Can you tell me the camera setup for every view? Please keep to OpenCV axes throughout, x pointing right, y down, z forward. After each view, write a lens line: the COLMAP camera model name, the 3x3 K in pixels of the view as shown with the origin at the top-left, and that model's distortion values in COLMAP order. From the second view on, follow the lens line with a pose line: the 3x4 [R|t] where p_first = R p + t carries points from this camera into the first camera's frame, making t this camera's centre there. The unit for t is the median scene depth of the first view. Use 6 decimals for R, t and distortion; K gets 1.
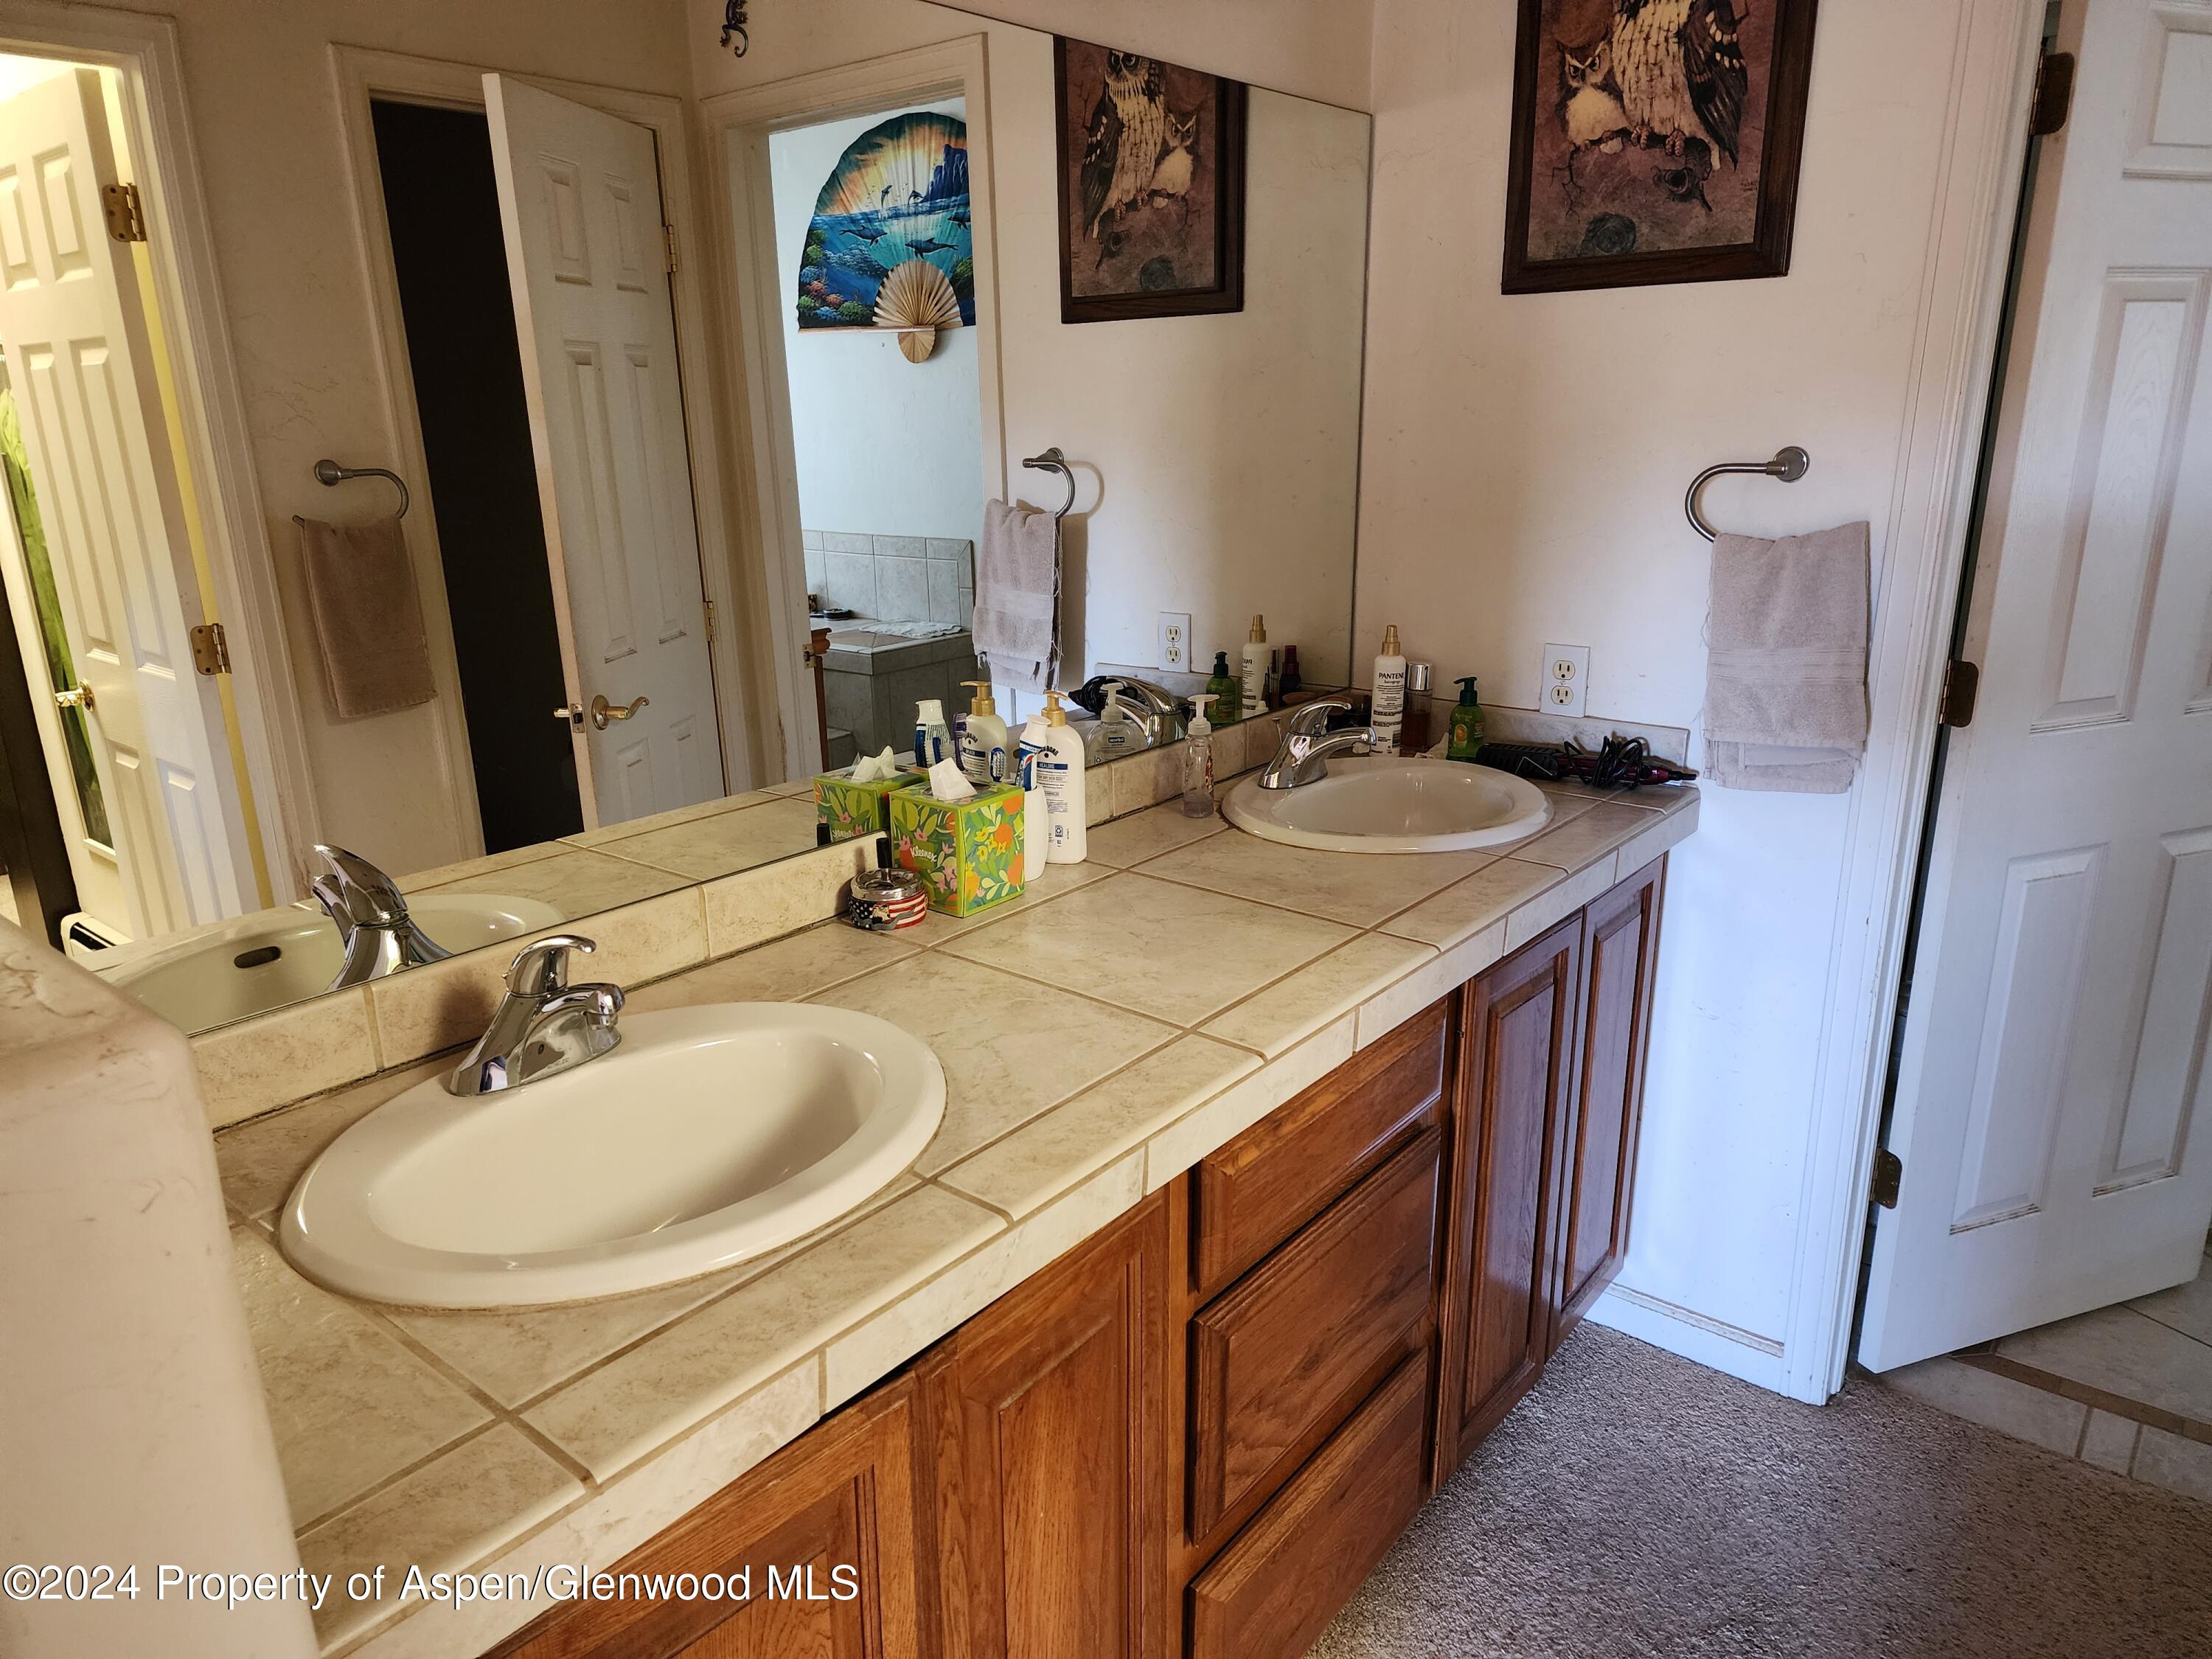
lens RADIAL K [[1470.9, 0, 1102.8], [0, 1470.9, 821.9], [0, 0, 1]] dist [0.090060, -0.087659]
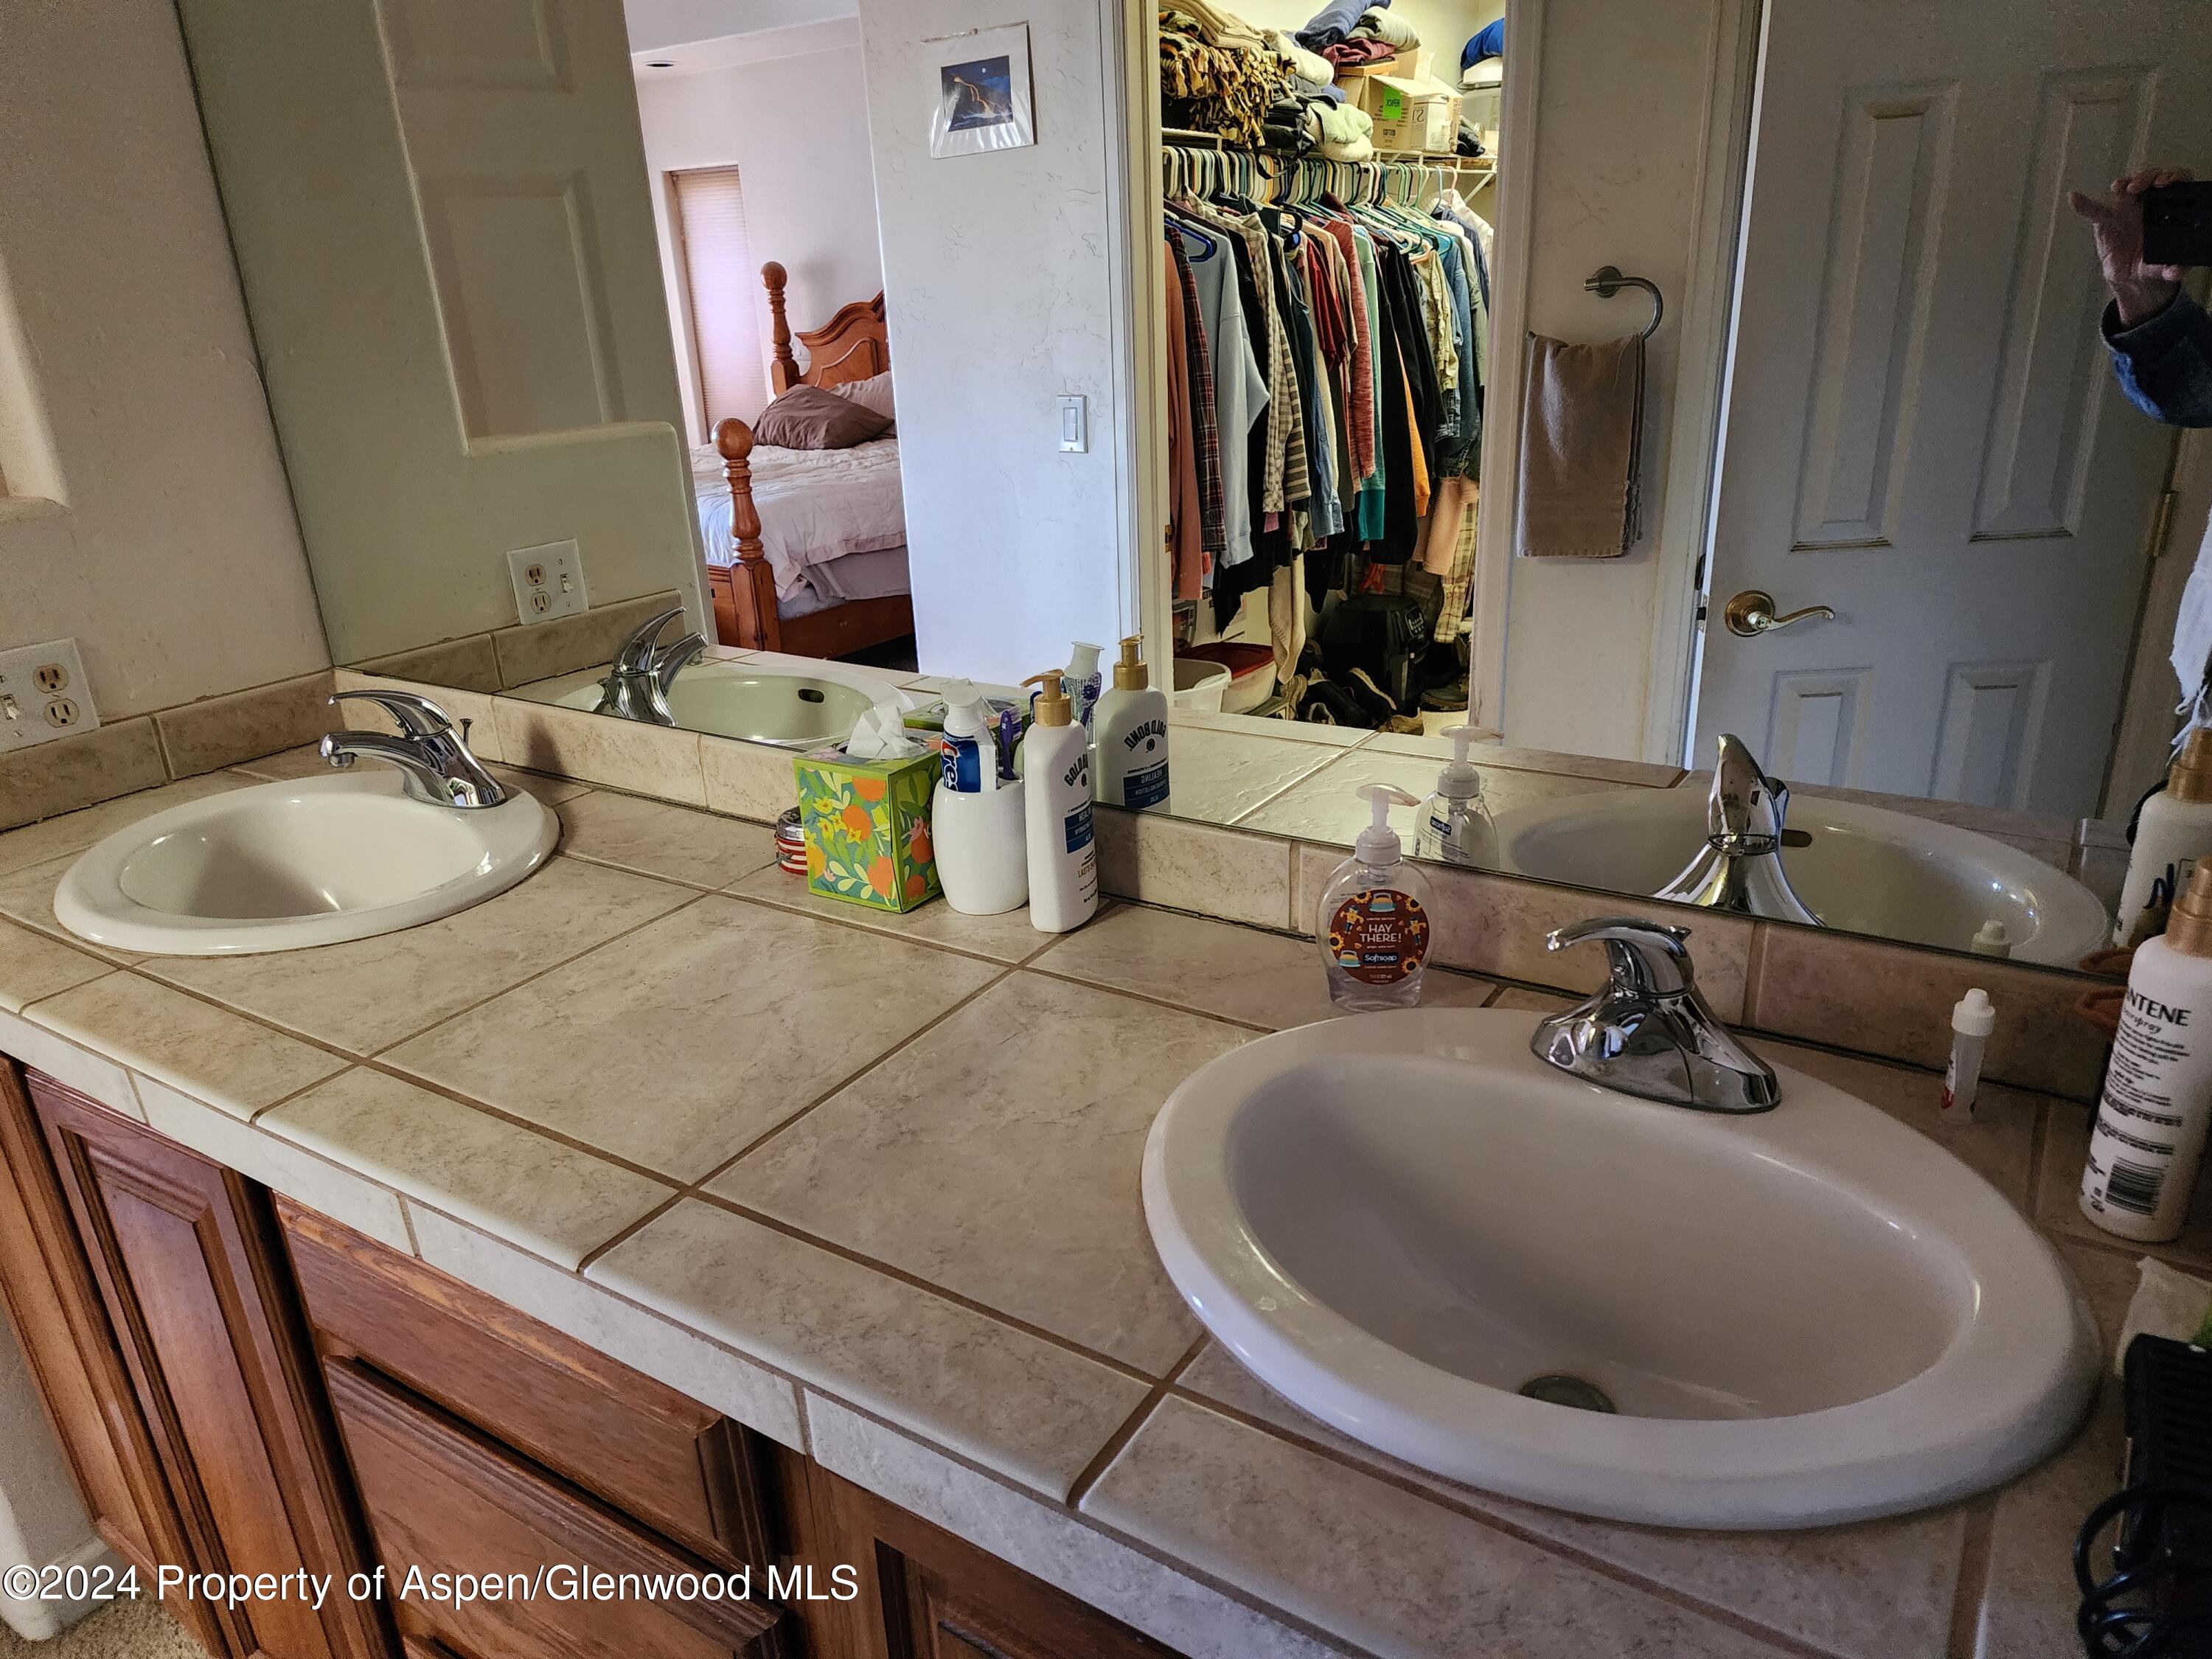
lens RADIAL K [[1504.2, 0, 1094.9], [0, 1504.2, 821.3], [0, 0, 1]] dist [0.044203, -0.058291]
pose [[0.099278, 0.355709, -0.929309, 0.665706], [-0.223393, 0.918051, 0.327534, -0.272553], [0.969659, 0.175085, 0.170605, 1.002803]]
